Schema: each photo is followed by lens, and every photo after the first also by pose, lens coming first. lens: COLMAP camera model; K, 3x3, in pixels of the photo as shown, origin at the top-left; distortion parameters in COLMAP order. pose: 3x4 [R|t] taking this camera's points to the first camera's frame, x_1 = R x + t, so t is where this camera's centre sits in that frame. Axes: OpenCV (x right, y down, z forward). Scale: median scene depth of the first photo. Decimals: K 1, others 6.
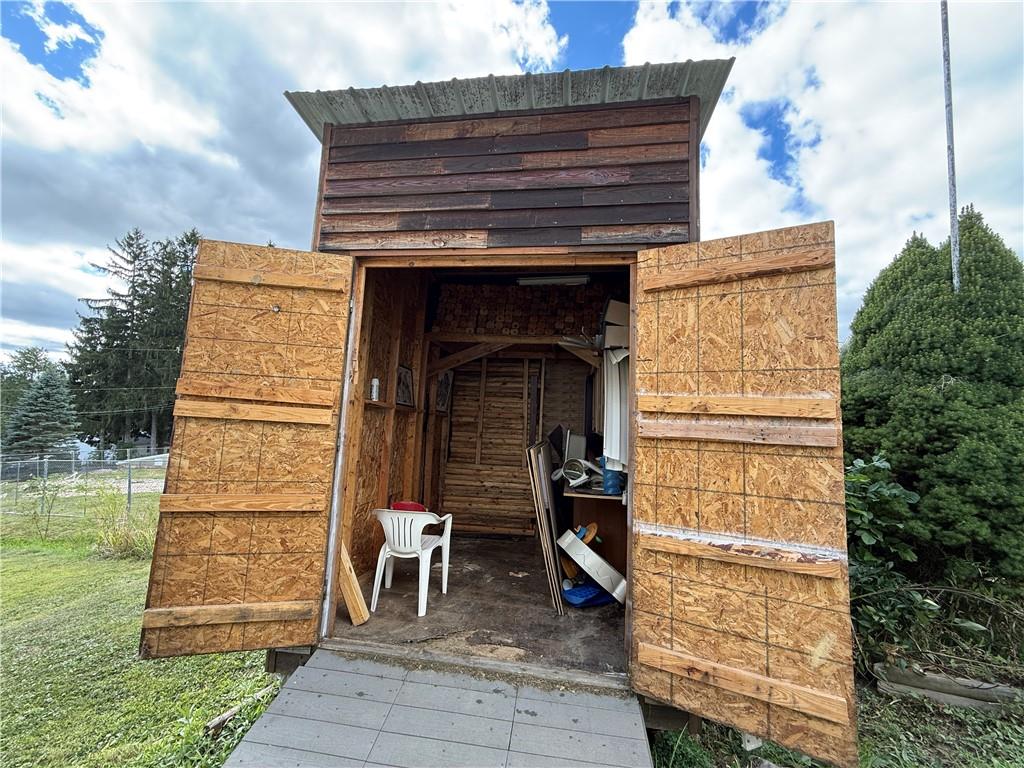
lens RADIAL K [[406.1, 0, 515.2], [0, 406.1, 387.2], [0, 0, 1]] dist [0.001547, -0.001131]
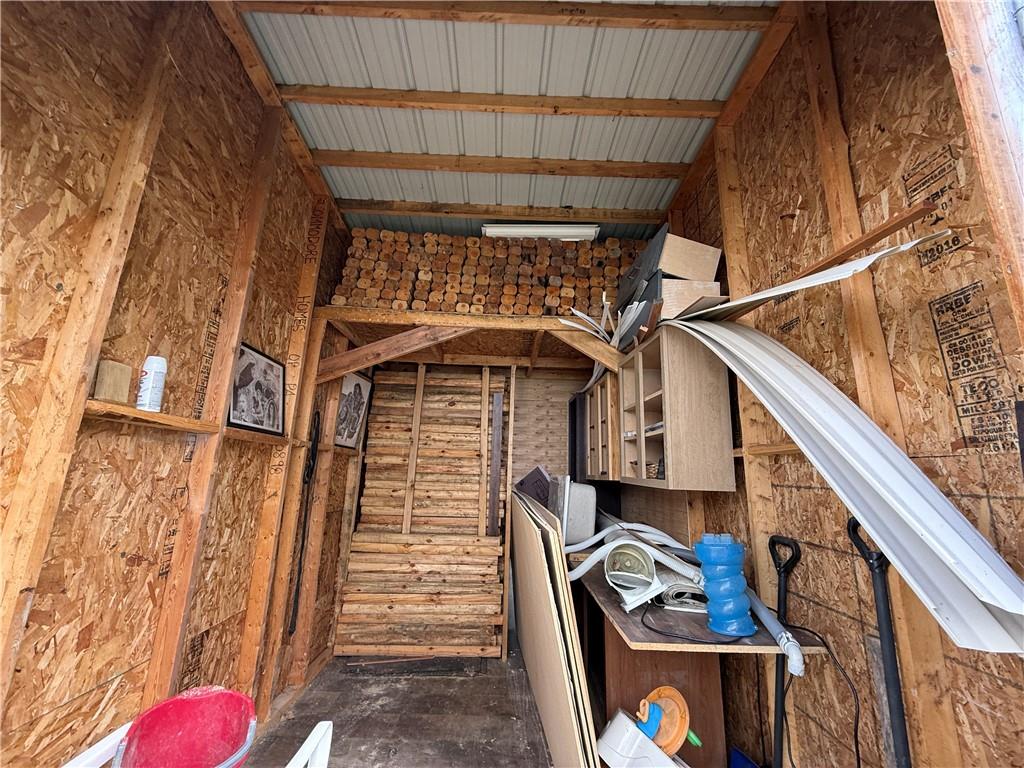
lens RADIAL K [[406.1, 0, 512.2], [0, 406.1, 387.1], [0, 0, 1]] dist [0.001547, -0.001131]
pose [[0.987051, 0.020988, 0.159030, -0.037607], [-0.004453, 0.994606, -0.103628, 0.032987], [-0.160347, 0.101578, 0.981820, 0.362835]]
